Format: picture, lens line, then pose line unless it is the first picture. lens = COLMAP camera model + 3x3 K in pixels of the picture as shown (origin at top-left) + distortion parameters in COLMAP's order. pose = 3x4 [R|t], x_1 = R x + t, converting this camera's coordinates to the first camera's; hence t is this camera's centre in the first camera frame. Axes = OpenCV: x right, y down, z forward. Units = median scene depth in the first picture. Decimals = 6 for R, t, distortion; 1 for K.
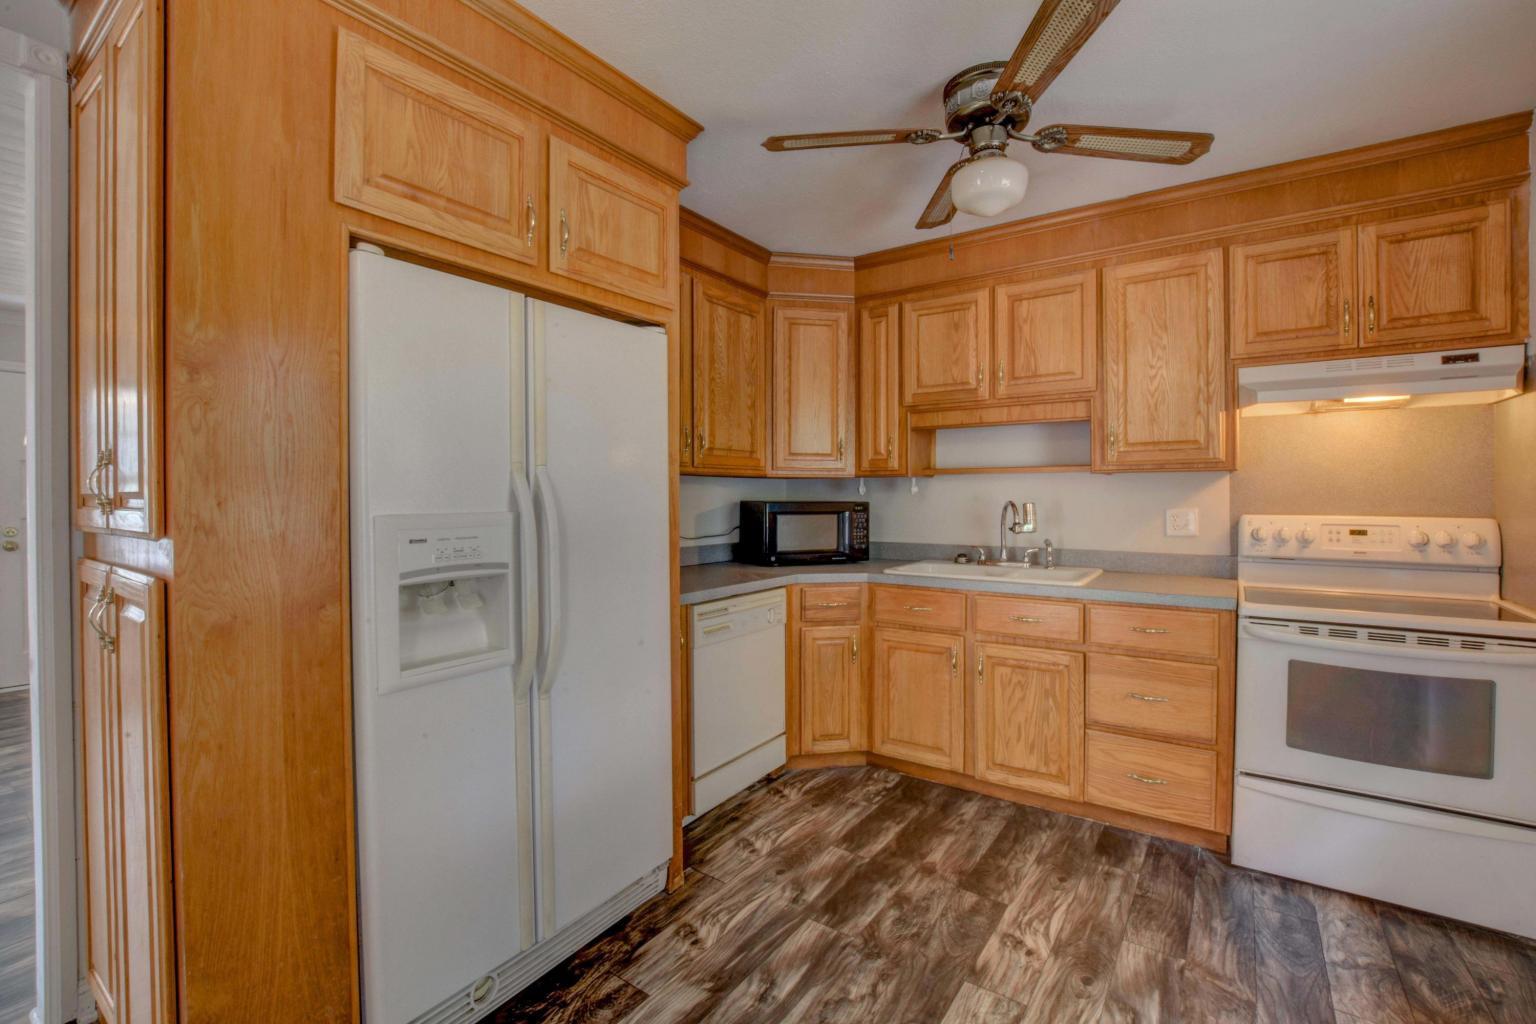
lens RADIAL K [[677.2, 0, 767.5], [0, 677.2, 506.8], [0, 0, 1]] dist [-0.037655, 0.007636]
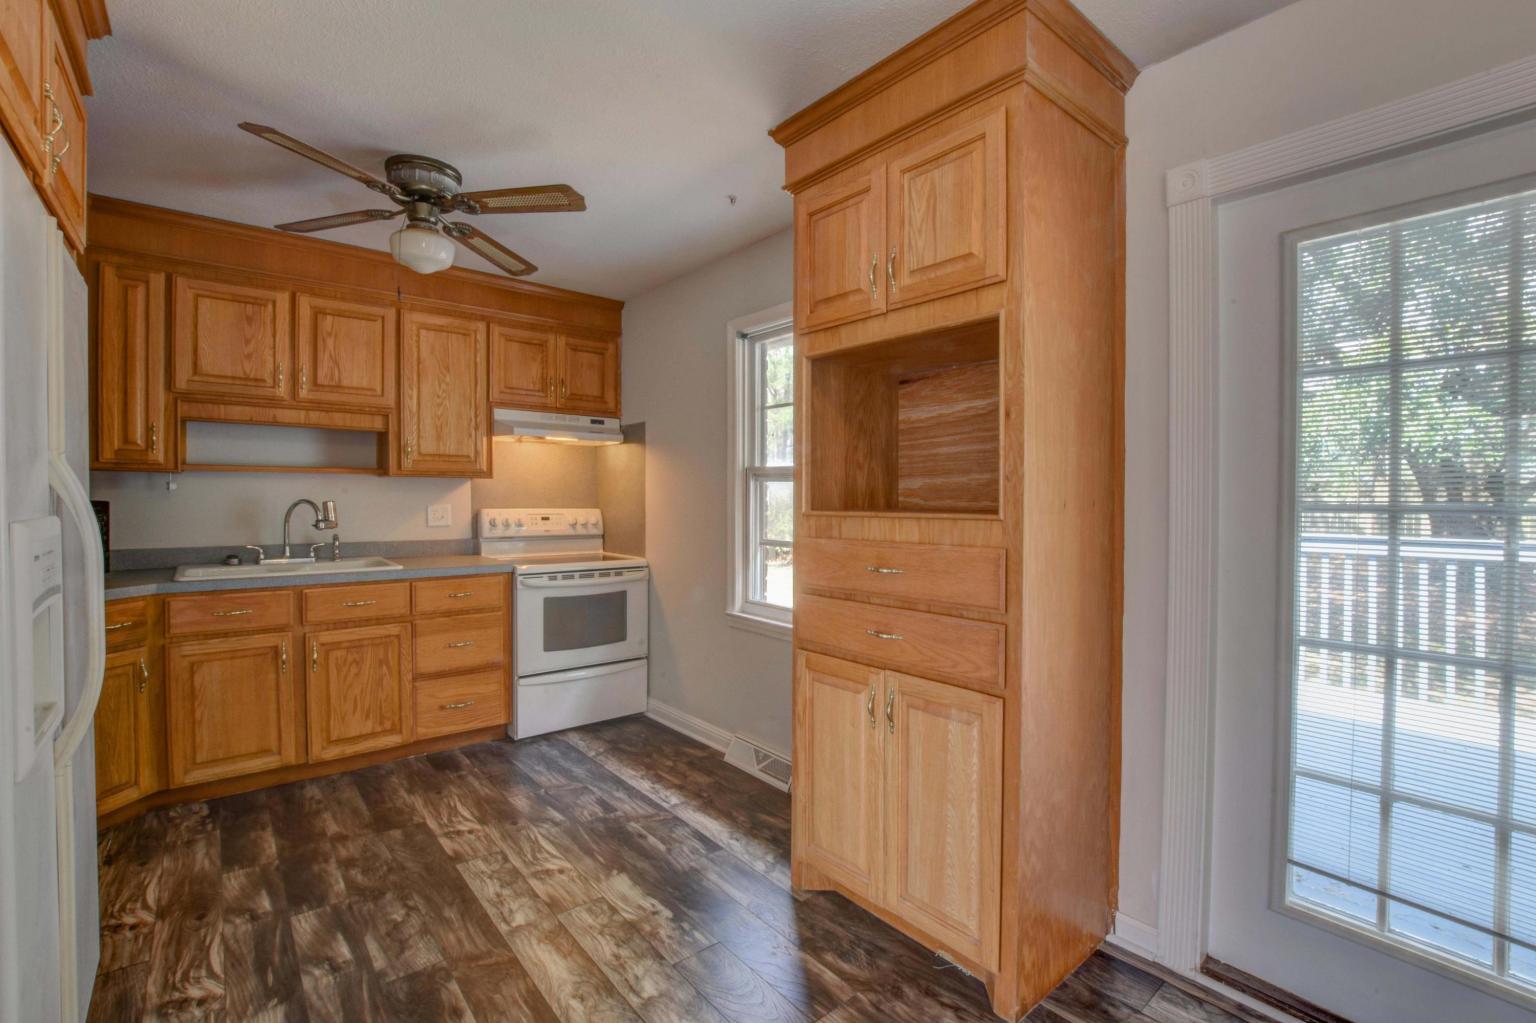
lens RADIAL K [[677.2, 0, 767.5], [0, 677.2, 506.3], [0, 0, 1]] dist [-0.037655, 0.007636]
pose [[0.258607, -0.009794, 0.965933, -0.531656], [0.009045, 0.999929, 0.007717, 0.000477], [-0.965940, 0.006741, 0.258678, 0.038579]]
